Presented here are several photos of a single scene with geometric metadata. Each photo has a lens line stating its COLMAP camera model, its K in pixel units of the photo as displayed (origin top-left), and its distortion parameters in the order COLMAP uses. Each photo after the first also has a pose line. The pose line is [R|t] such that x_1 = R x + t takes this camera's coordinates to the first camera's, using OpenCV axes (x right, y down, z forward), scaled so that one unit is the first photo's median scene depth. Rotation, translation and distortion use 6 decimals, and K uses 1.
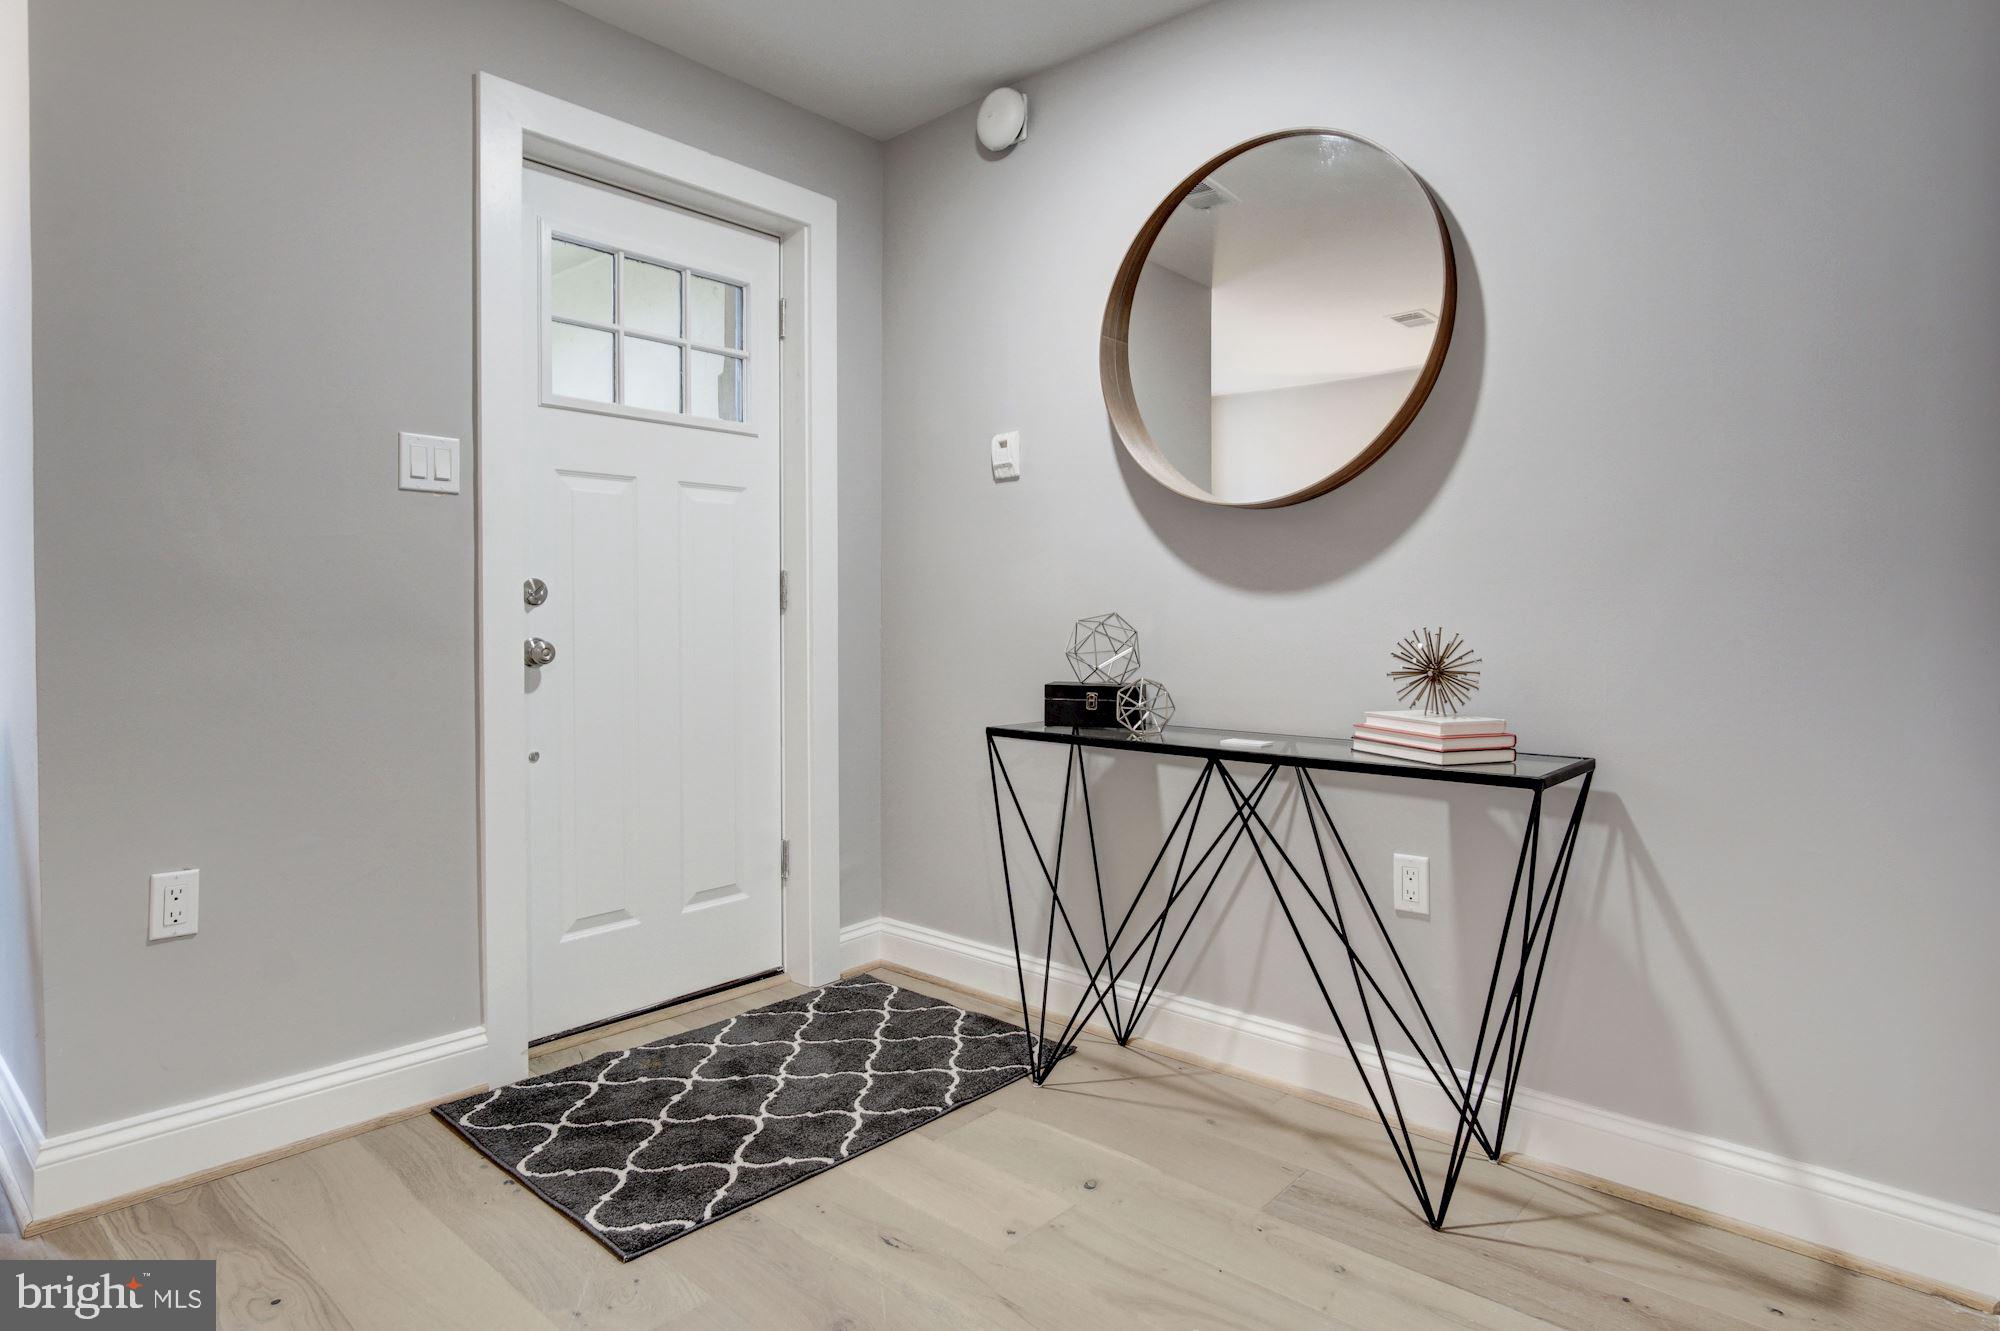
lens RADIAL K [[1070.0, 0, 991.0], [0, 1070.0, 627.6], [0, 0, 1]] dist [0.000145, 0.000020]
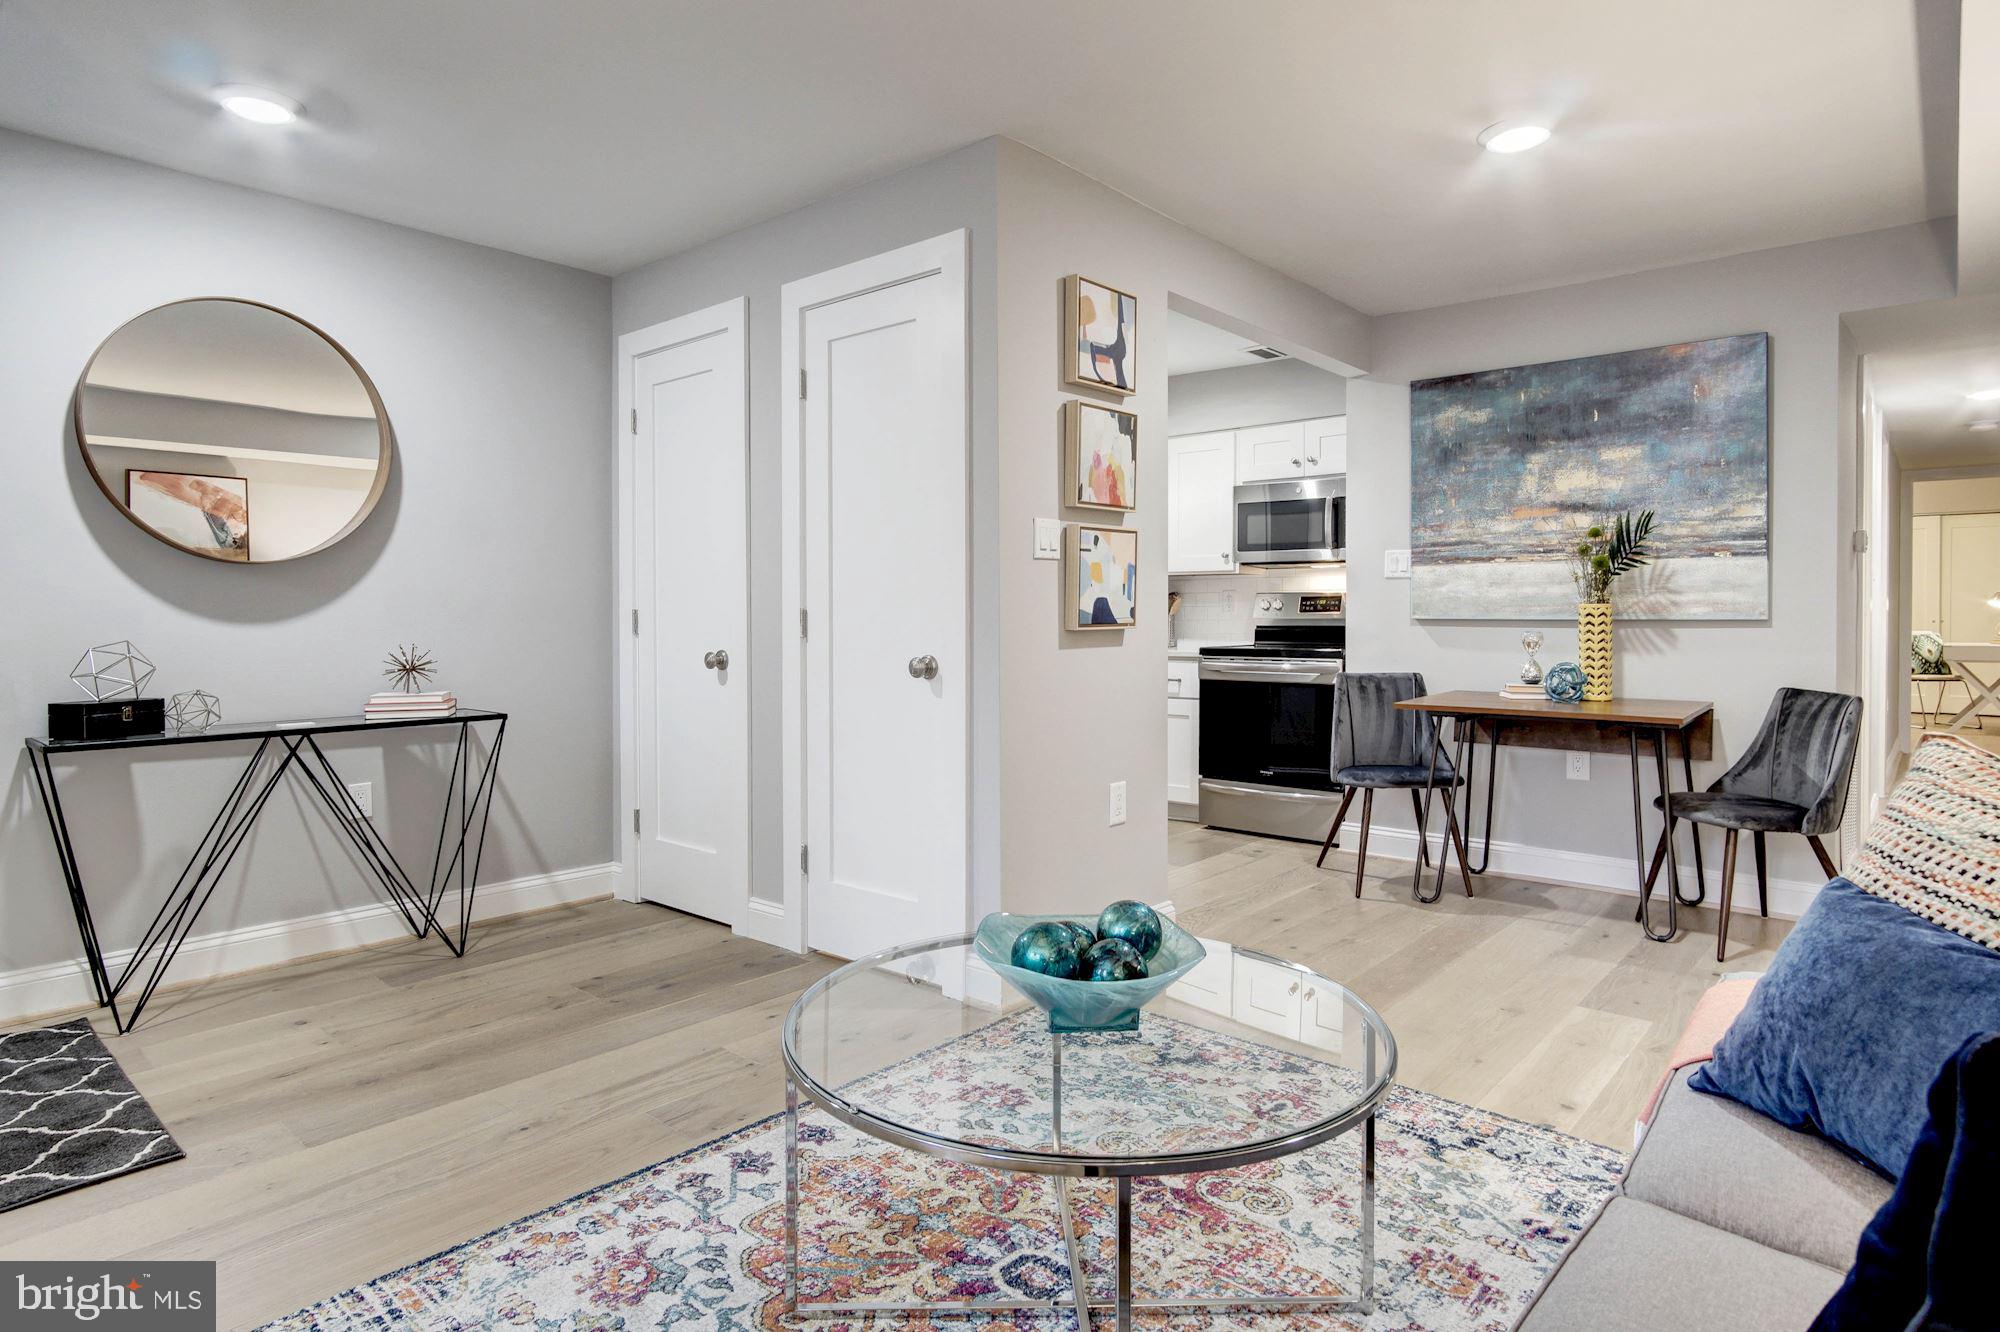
lens RADIAL K [[1085.3, 0, 1036.5], [0, 1085.3, 628.2], [0, 0, 1]] dist [-0.009228, 0.000266]
pose [[-0.013212, -0.016092, 0.999783, -1.148615], [0.002844, 0.999866, 0.016131, -0.045416], [-0.999909, 0.003056, -0.013164, -0.012083]]
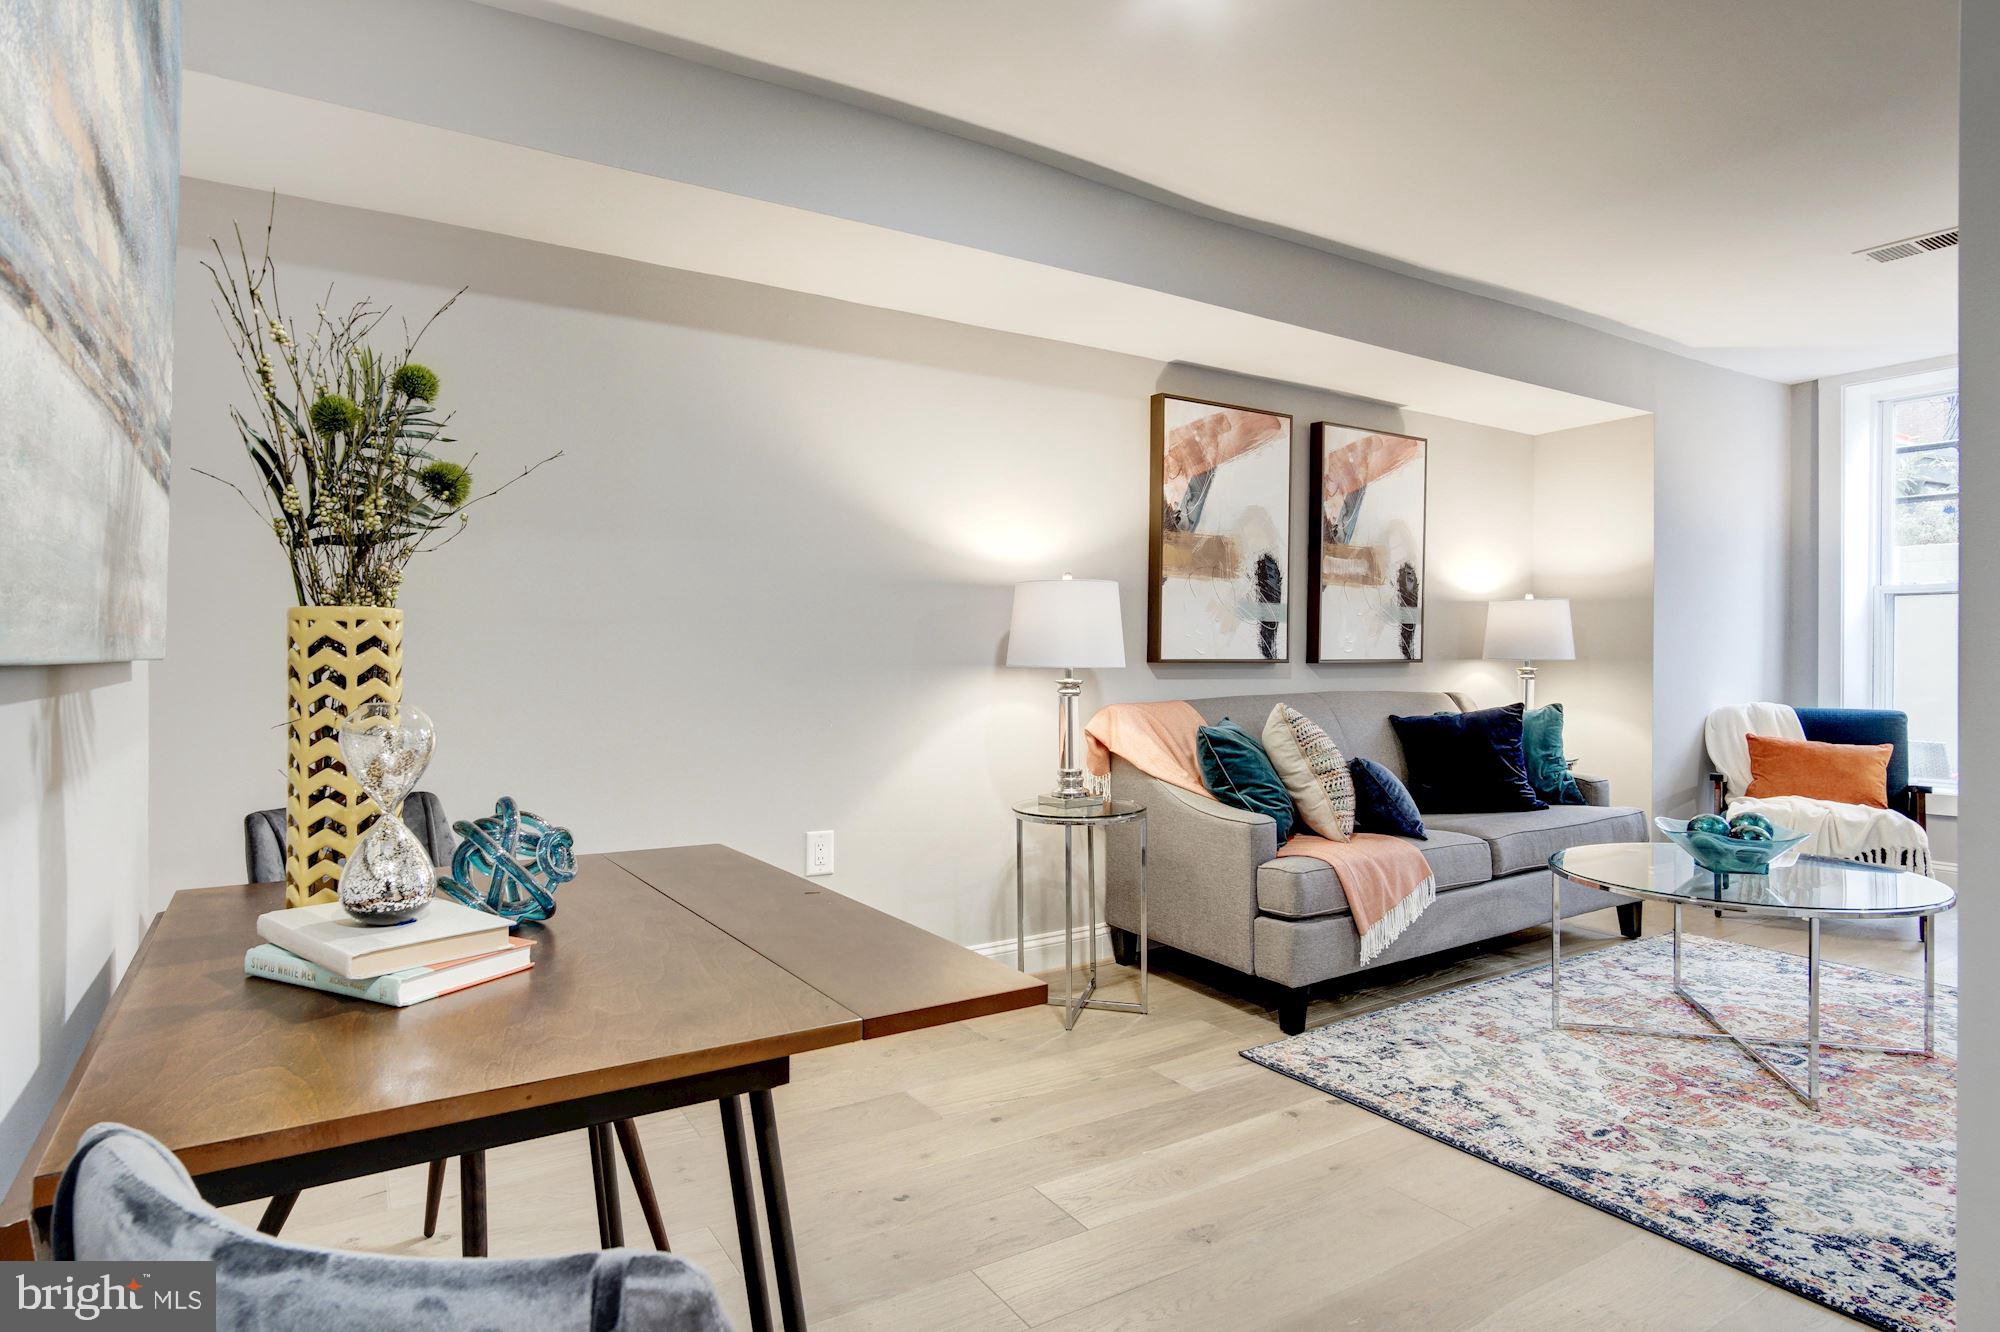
lens RADIAL K [[1079.4, 0, 1000.0], [0, 1079.4, 666.0], [0, 0, 1]] dist [-0.003135, 0.000250]
pose [[-0.300551, 0.006412, -0.953744, 0.957188], [0.000565, 0.999978, 0.006545, -0.030561], [0.953766, 0.001428, -0.300548, -0.478807]]
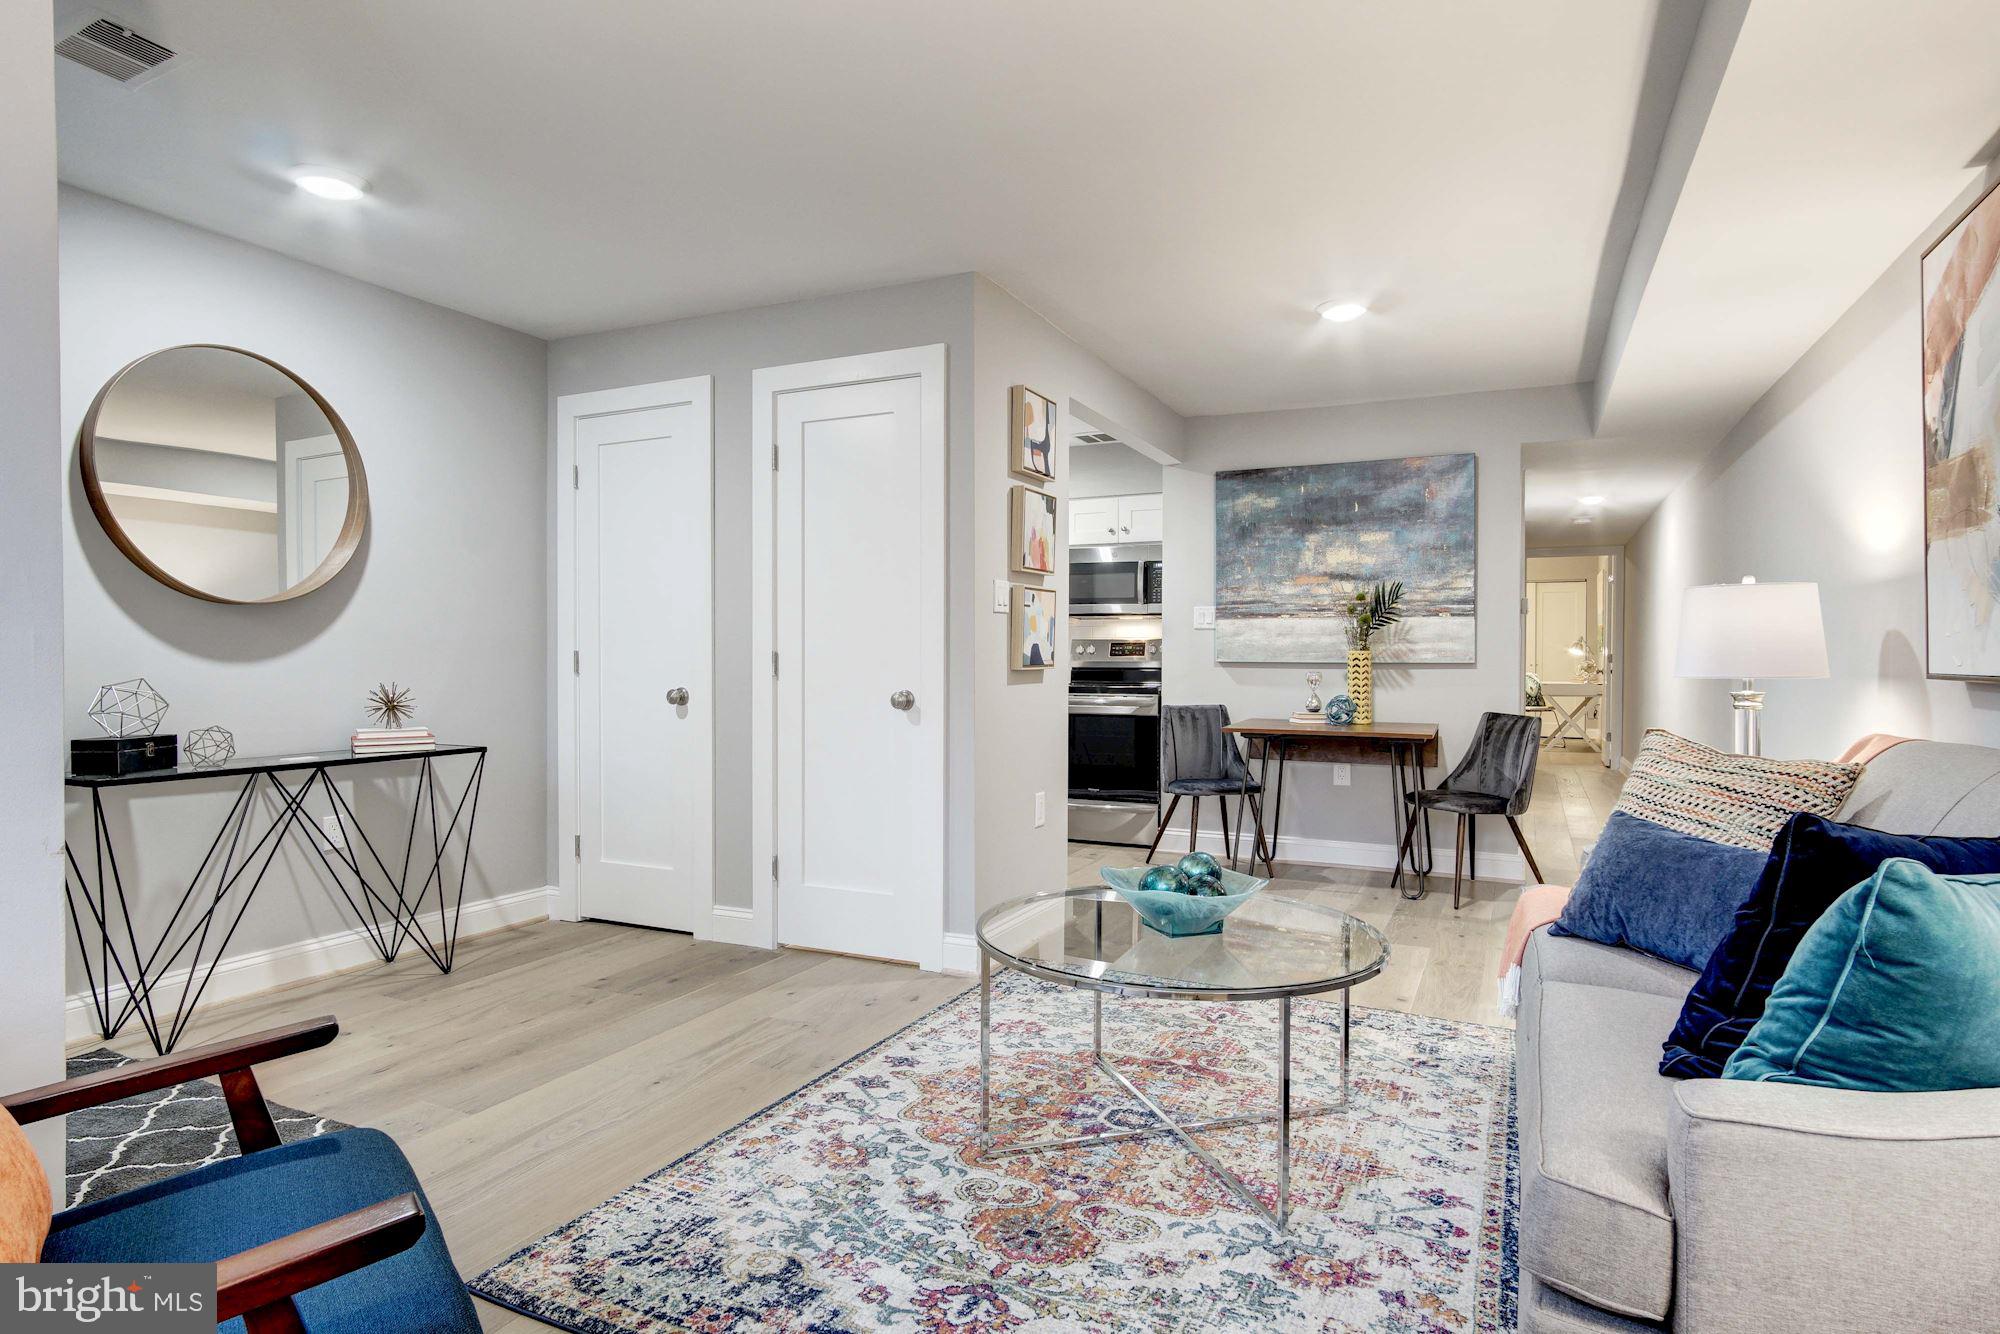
lens RADIAL K [[1051.4, 0, 1027.1], [0, 1051.4, 670.0], [0, 0, 1]] dist [-0.012162, -0.000444]
pose [[-0.275473, -0.015599, 0.961182, -1.367259], [-0.002316, 0.999876, 0.015563, -0.046161], [-0.961306, 0.002061, -0.275475, 0.355785]]
